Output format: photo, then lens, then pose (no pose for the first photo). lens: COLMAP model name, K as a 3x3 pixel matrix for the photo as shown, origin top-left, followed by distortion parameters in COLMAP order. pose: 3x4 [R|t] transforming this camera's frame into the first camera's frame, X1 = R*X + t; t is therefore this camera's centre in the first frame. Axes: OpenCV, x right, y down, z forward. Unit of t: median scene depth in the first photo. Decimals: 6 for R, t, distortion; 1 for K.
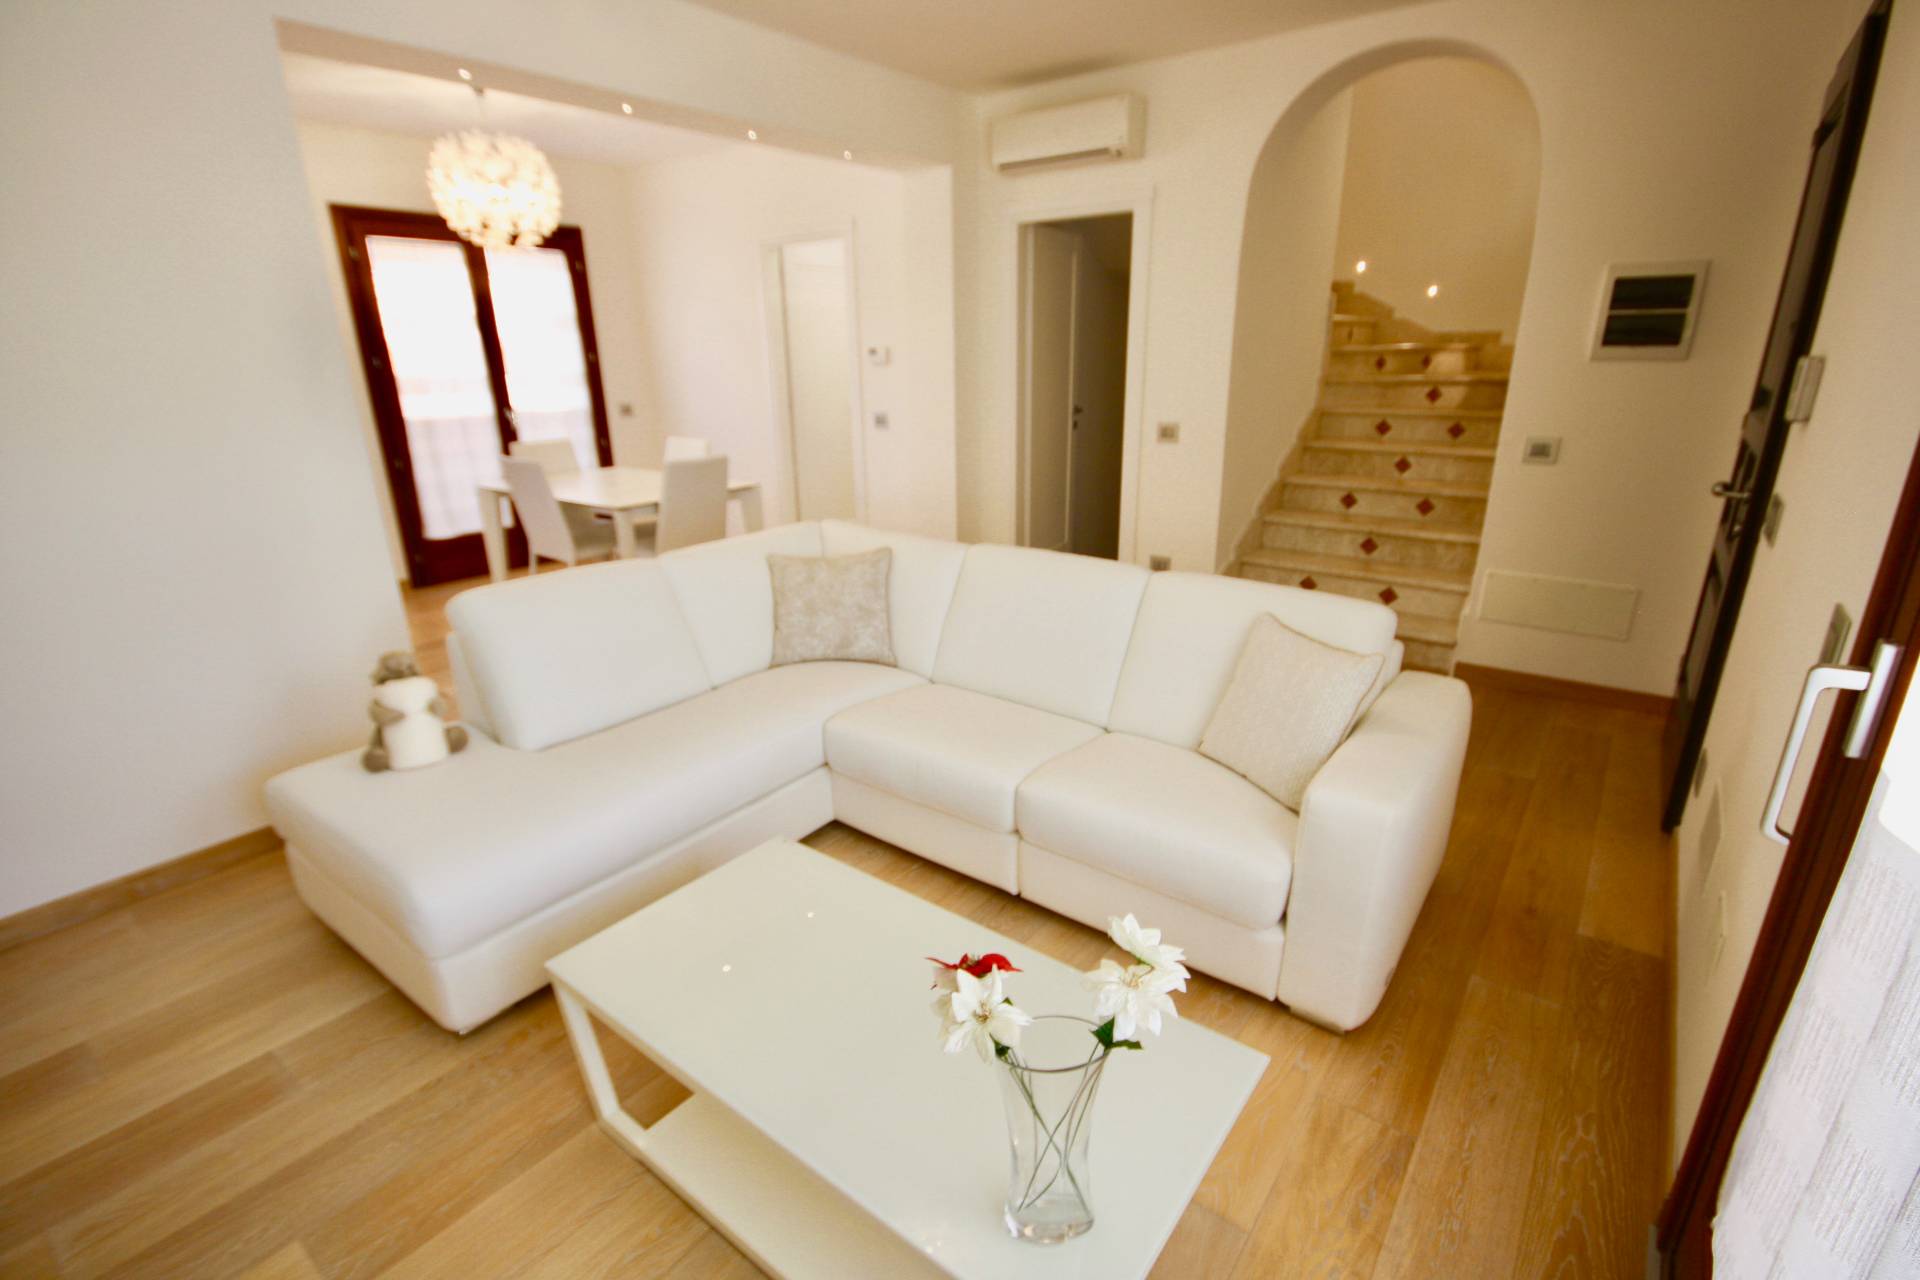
lens RADIAL K [[893.7, 0, 956.5], [0, 893.7, 648.1], [0, 0, 1]] dist [-0.001283, -0.000400]
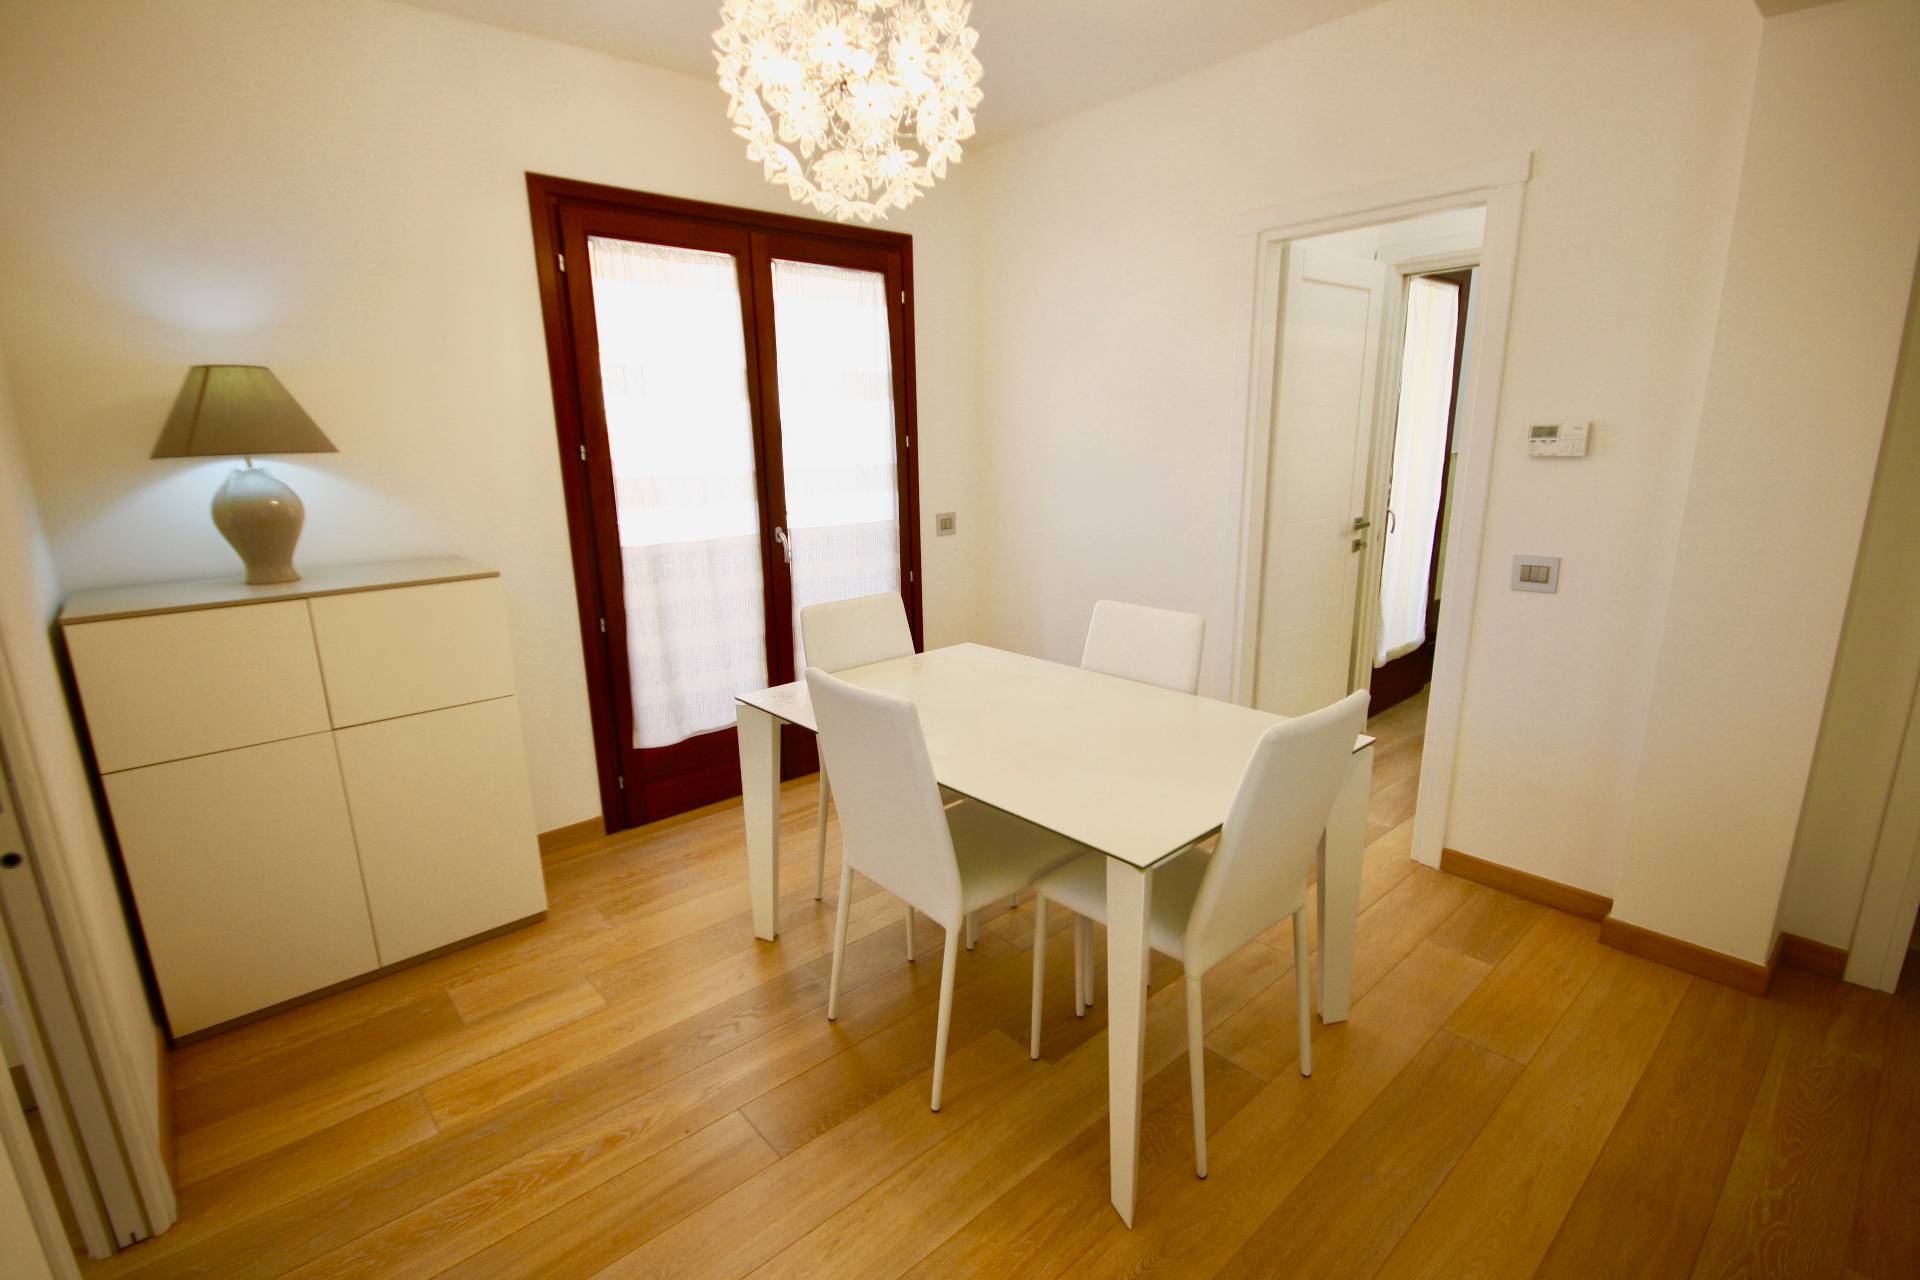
lens RADIAL K [[863.5, 0, 916.9], [0, 863.5, 641.7], [0, 0, 1]] dist [-0.000498, -0.000077]
pose [[0.975346, 0.049513, -0.215056, -0.307838], [-0.066698, 0.995070, -0.073397, -0.167616], [0.210362, 0.085931, 0.973840, 0.501039]]
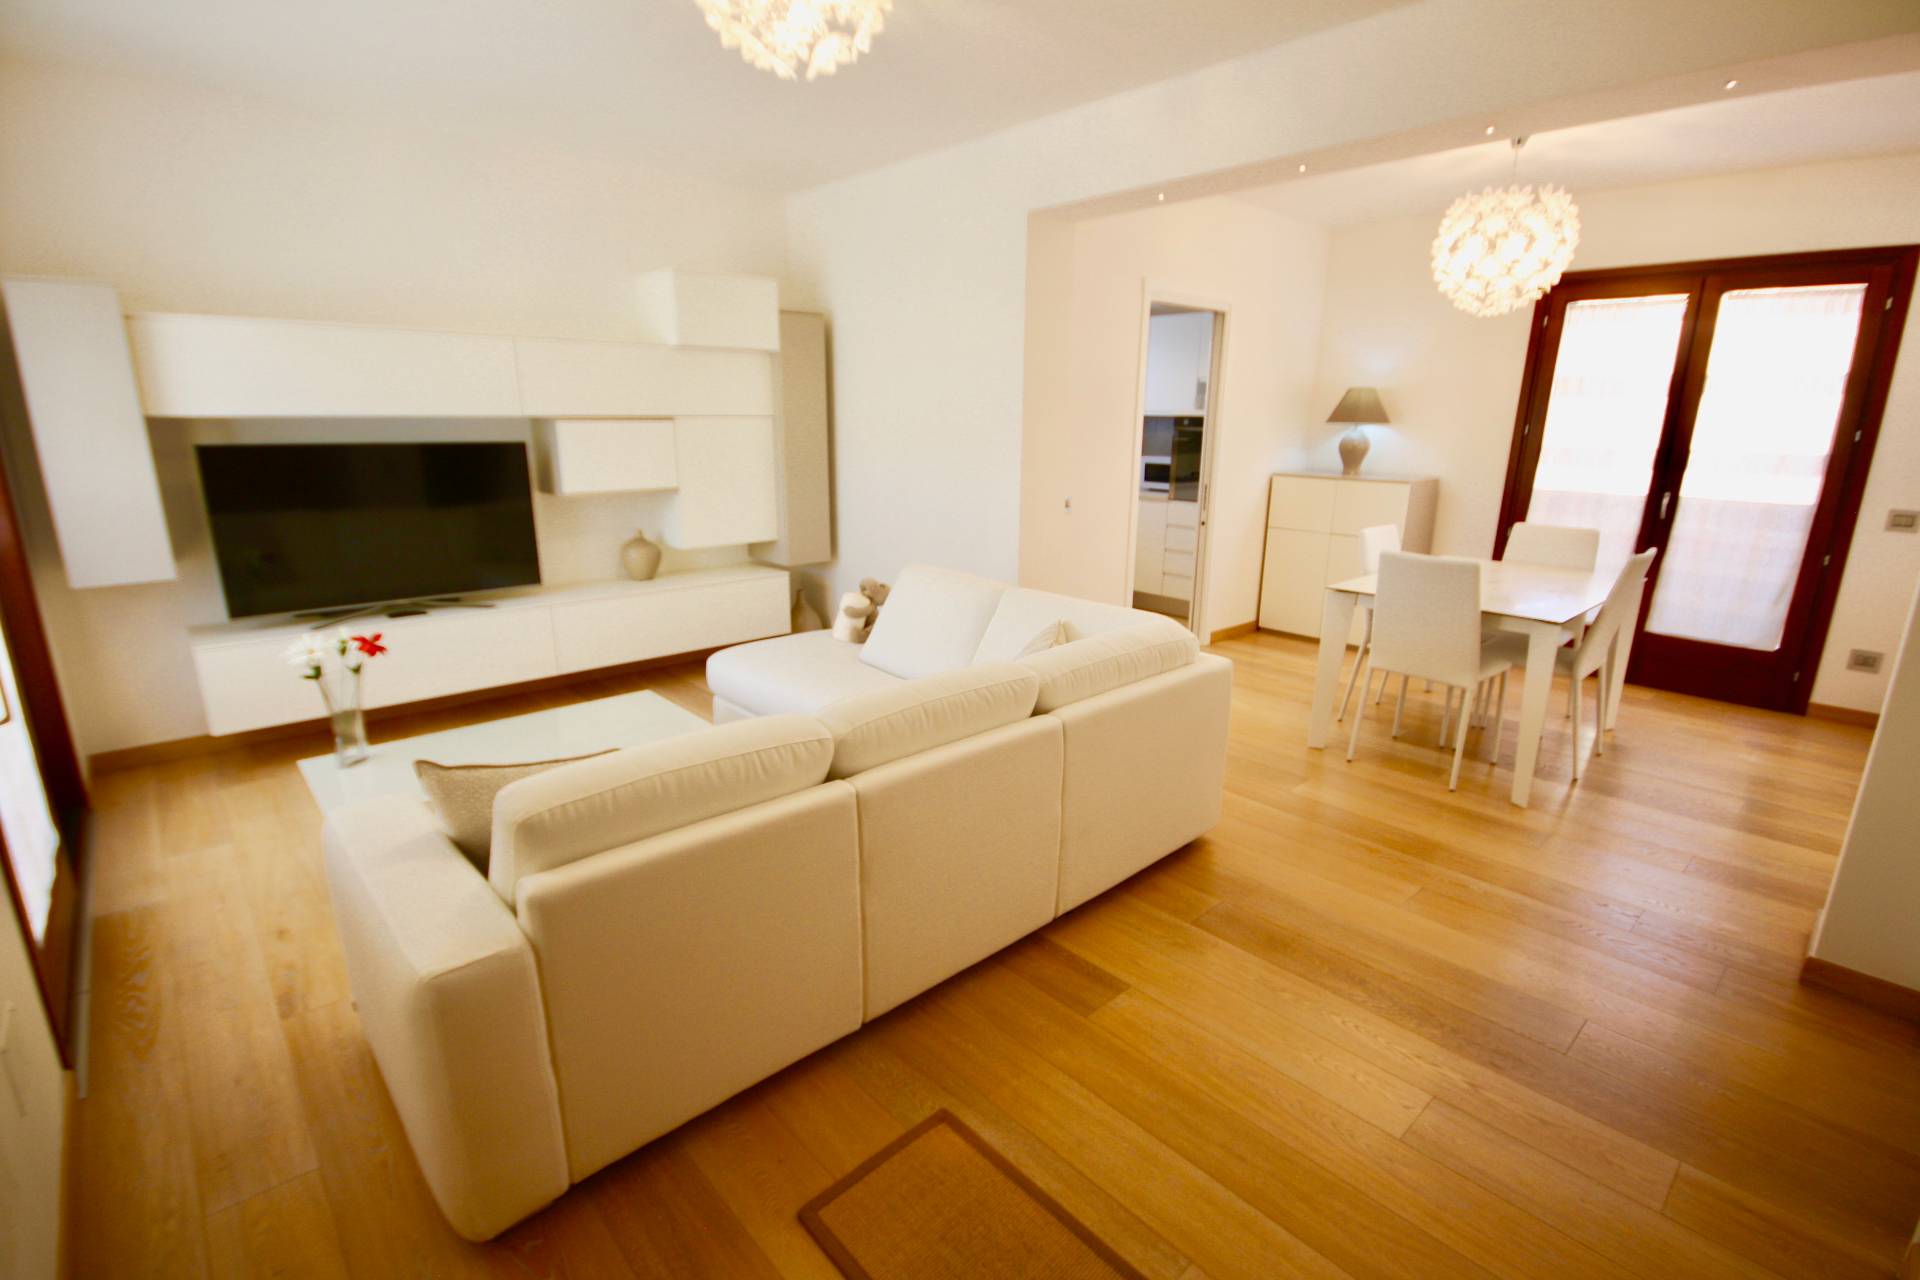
lens RADIAL K [[893.7, 0, 956.5], [0, 893.7, 648.1], [0, 0, 1]] dist [-0.001283, -0.000400]
pose [[-0.175179, 0.263095, -0.948733, 0.438790], [-0.320068, 0.896072, 0.307590, -0.199045], [0.931058, 0.357542, -0.072765, 0.556255]]
